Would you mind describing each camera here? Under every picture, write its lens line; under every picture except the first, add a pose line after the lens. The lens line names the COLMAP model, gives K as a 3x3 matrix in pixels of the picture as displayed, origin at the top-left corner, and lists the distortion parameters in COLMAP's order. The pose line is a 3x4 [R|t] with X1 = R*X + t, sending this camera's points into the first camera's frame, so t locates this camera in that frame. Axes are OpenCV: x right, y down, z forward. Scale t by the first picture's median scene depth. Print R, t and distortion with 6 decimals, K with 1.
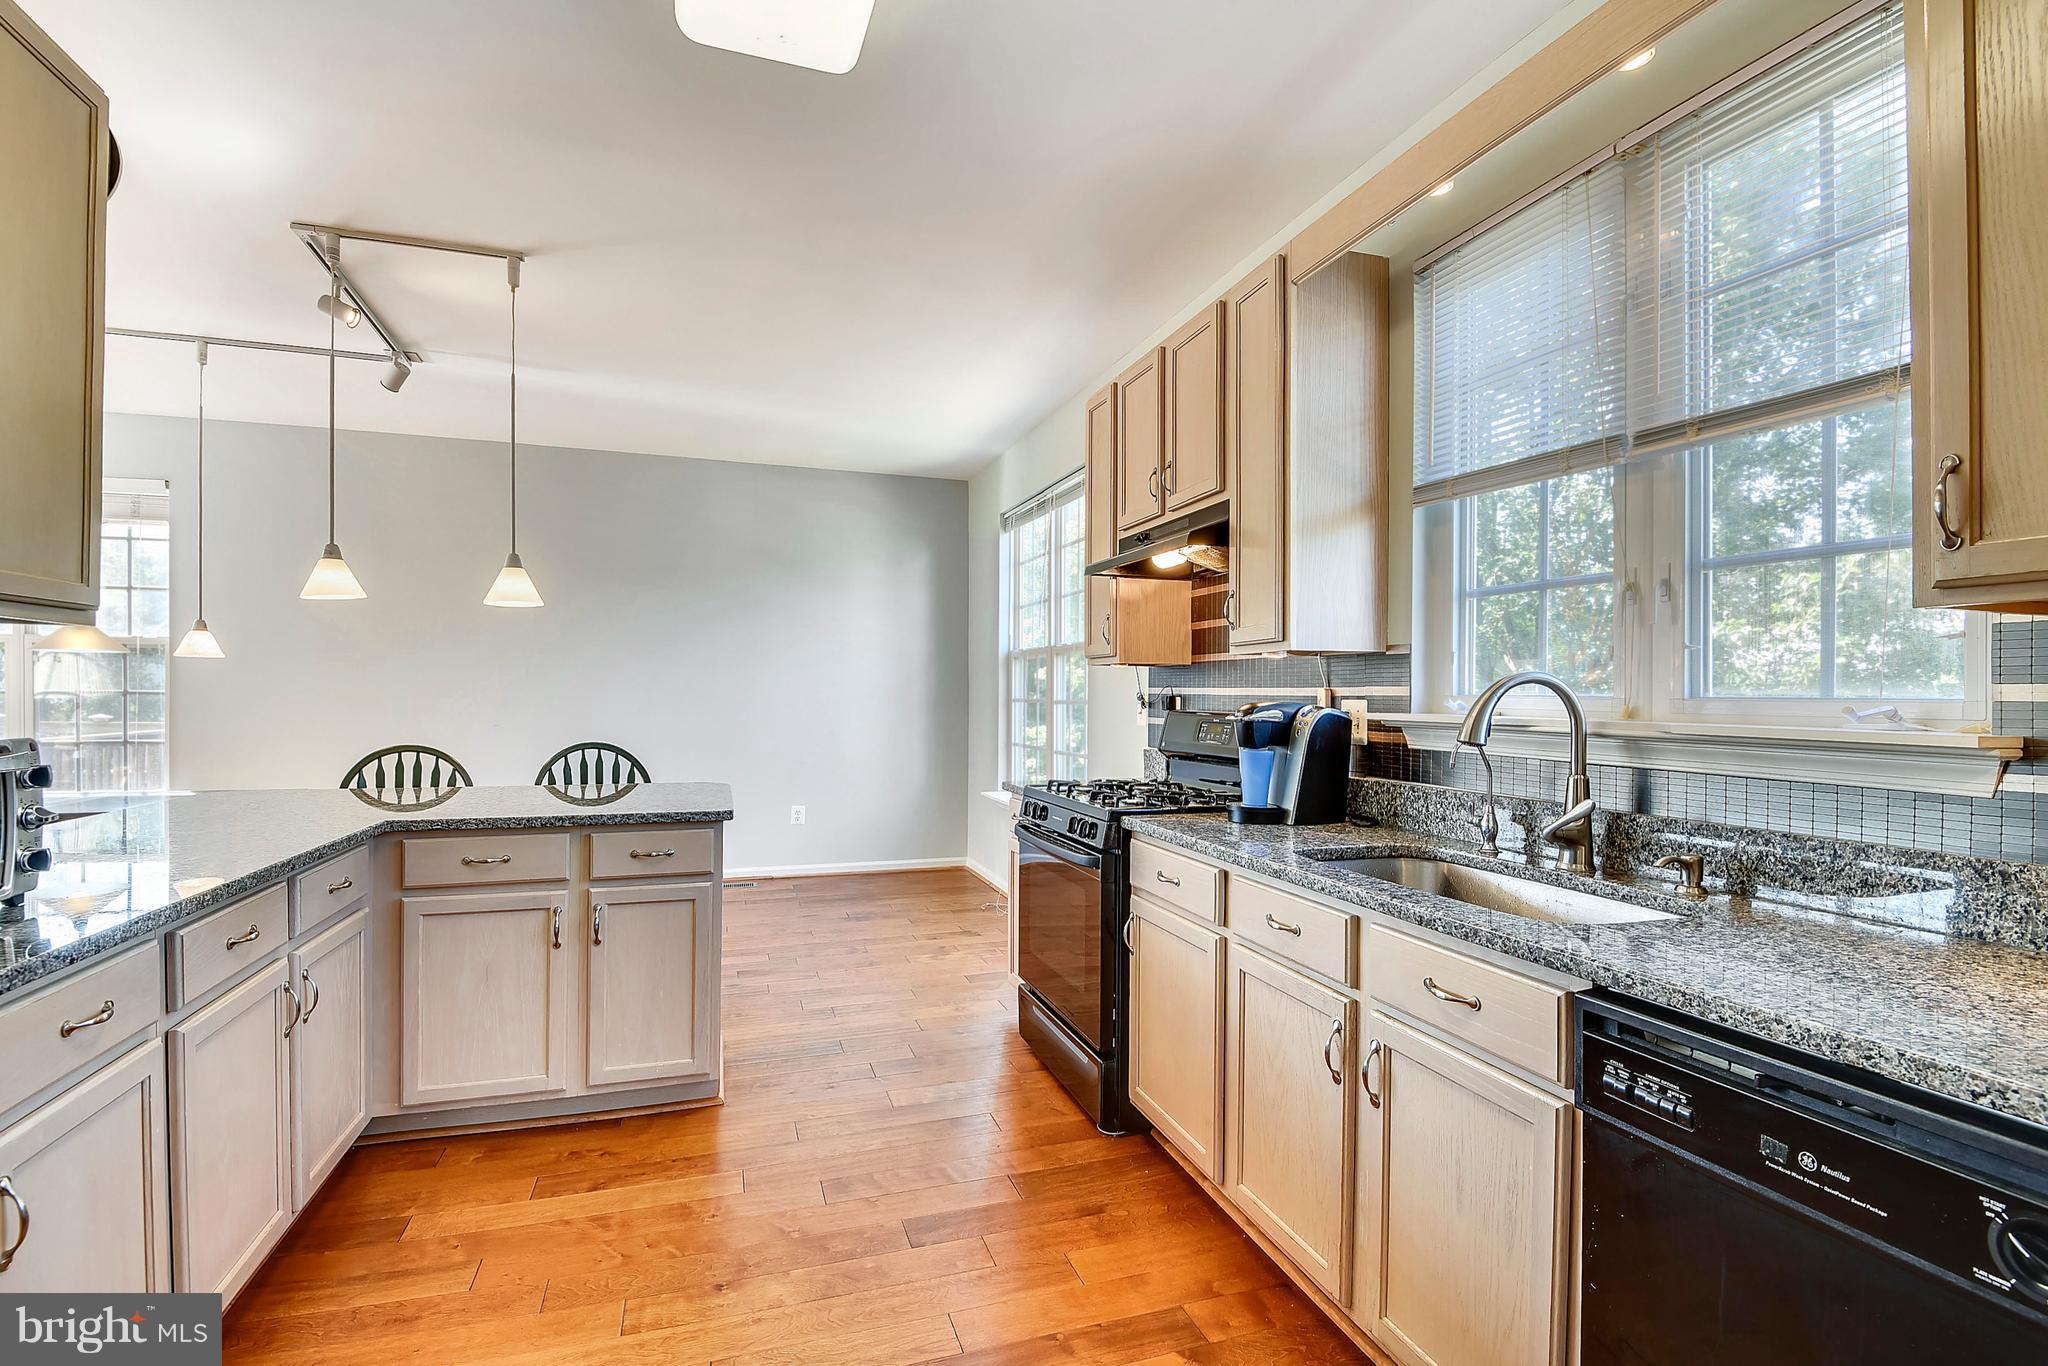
lens RADIAL K [[948.7, 0, 991.8], [0, 948.7, 686.3], [0, 0, 1]] dist [-0.001592, -0.000895]
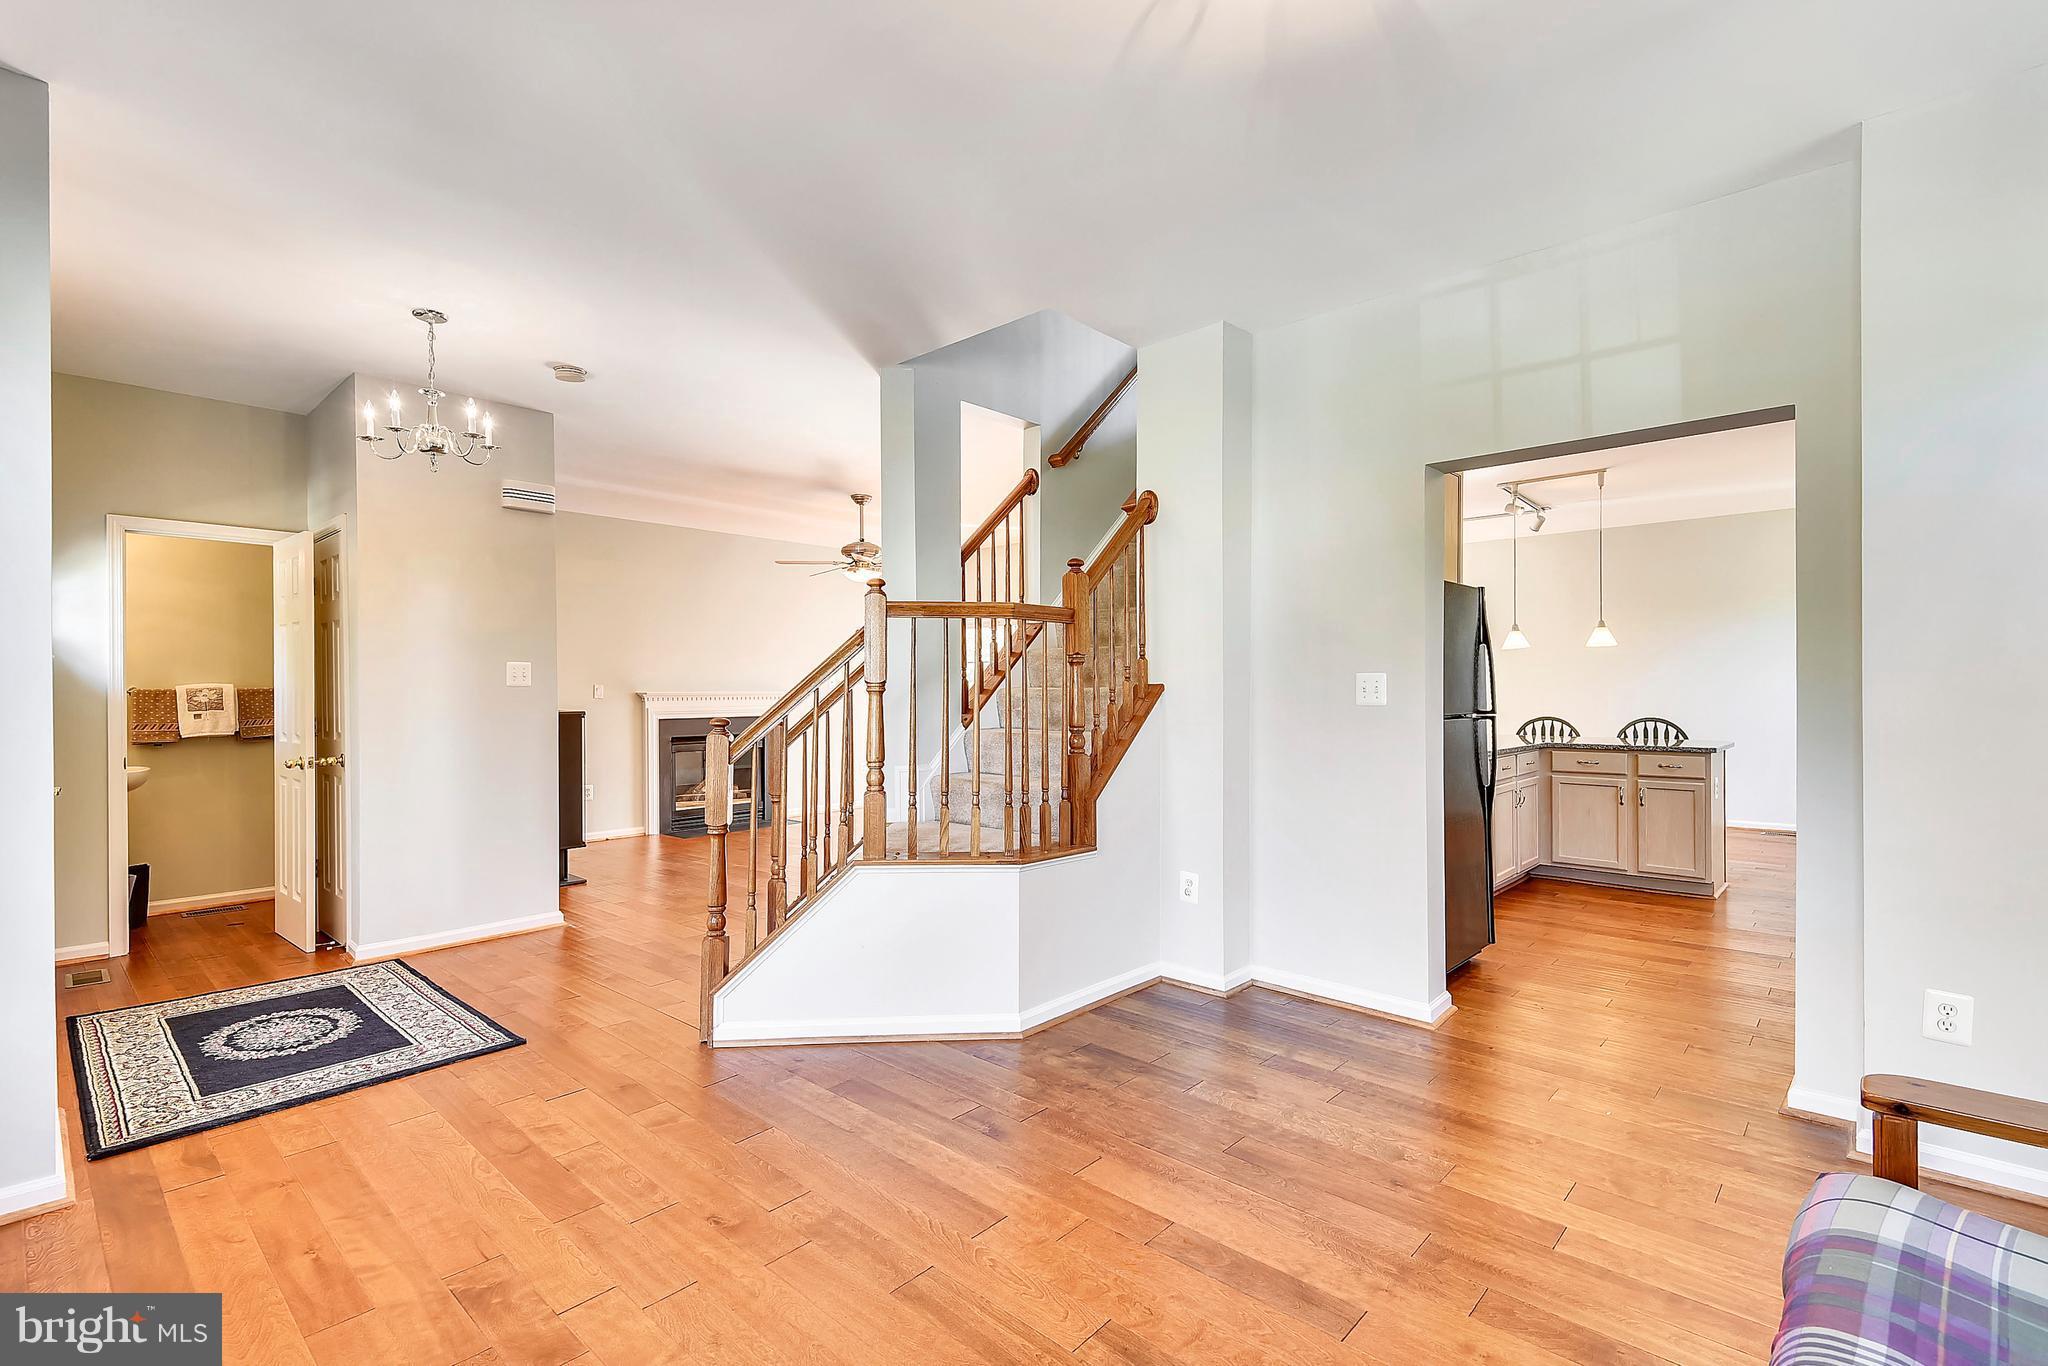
lens RADIAL K [[921.2, 0, 1024.9], [0, 921.2, 693.2], [0, 0, 1]] dist [0.000220, -0.000182]
pose [[0.504672, -0.001802, -0.863309, 0.547407], [0.008256, 0.999962, 0.002739, -0.000895], [0.863272, -0.008510, 0.504668, -1.010274]]
